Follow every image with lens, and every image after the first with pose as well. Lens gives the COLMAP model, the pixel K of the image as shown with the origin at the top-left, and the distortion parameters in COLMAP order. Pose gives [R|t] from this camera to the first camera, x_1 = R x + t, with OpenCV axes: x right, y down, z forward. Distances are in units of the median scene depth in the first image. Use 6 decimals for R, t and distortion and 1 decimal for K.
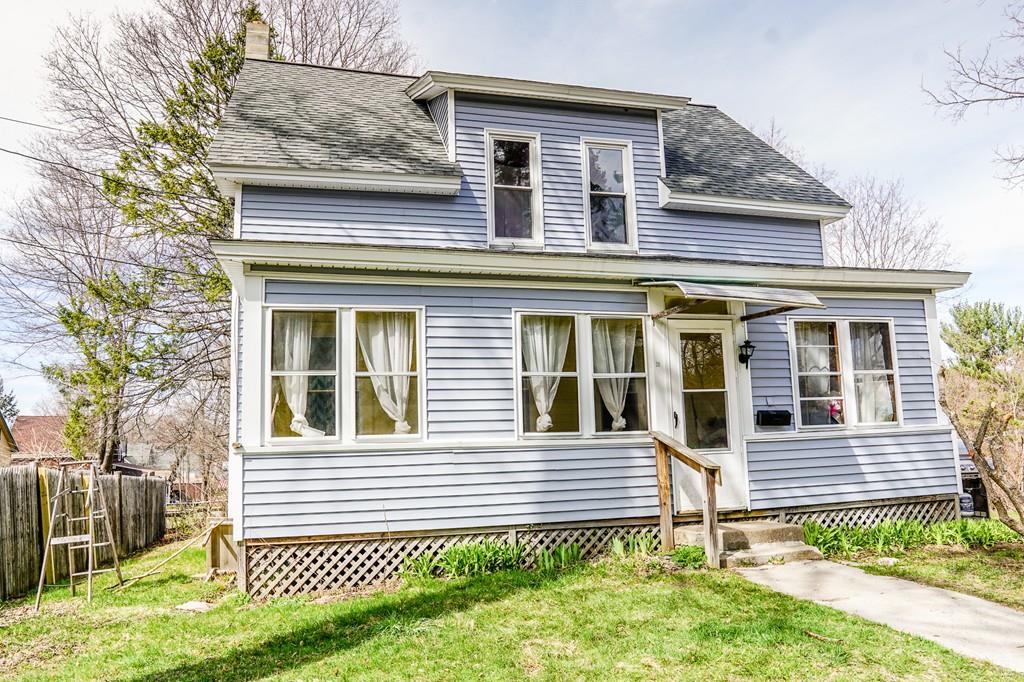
lens RADIAL K [[798.5, 0, 498.5], [0, 798.5, 335.6], [0, 0, 1]] dist [-0.113384, 0.105140]
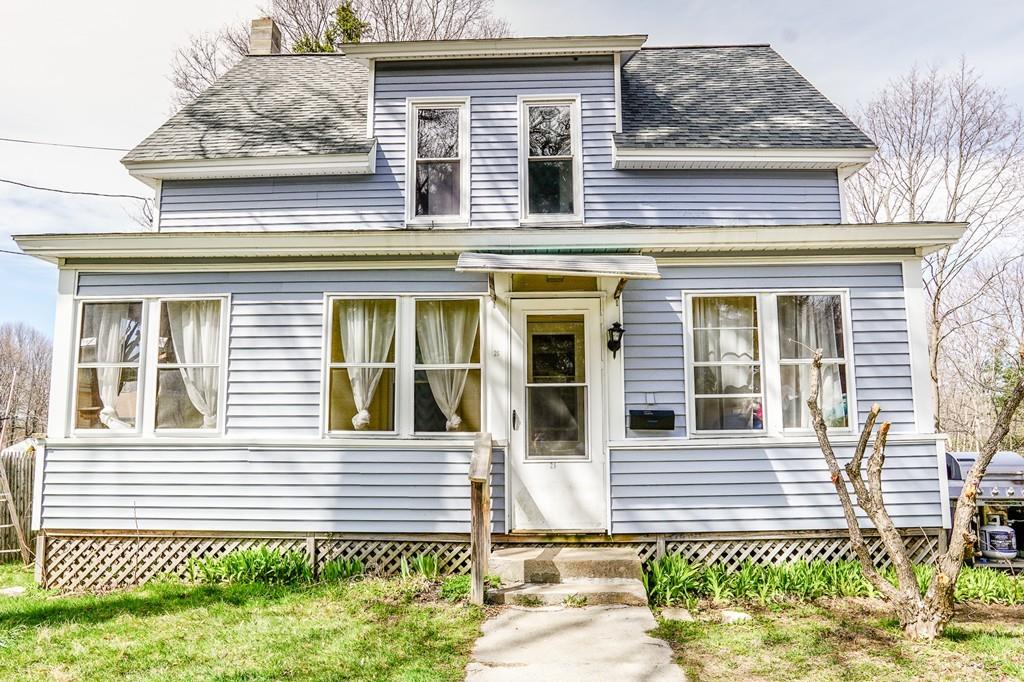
lens RADIAL K [[798.5, 0, 498.5], [0, 798.5, 335.6], [0, 0, 1]] dist [-0.113384, 0.105140]
pose [[0.948432, -0.015236, -0.316615, 0.458192], [0.019731, 0.999745, 0.010996, 0.007918], [0.316366, -0.016677, 0.948490, 0.195049]]
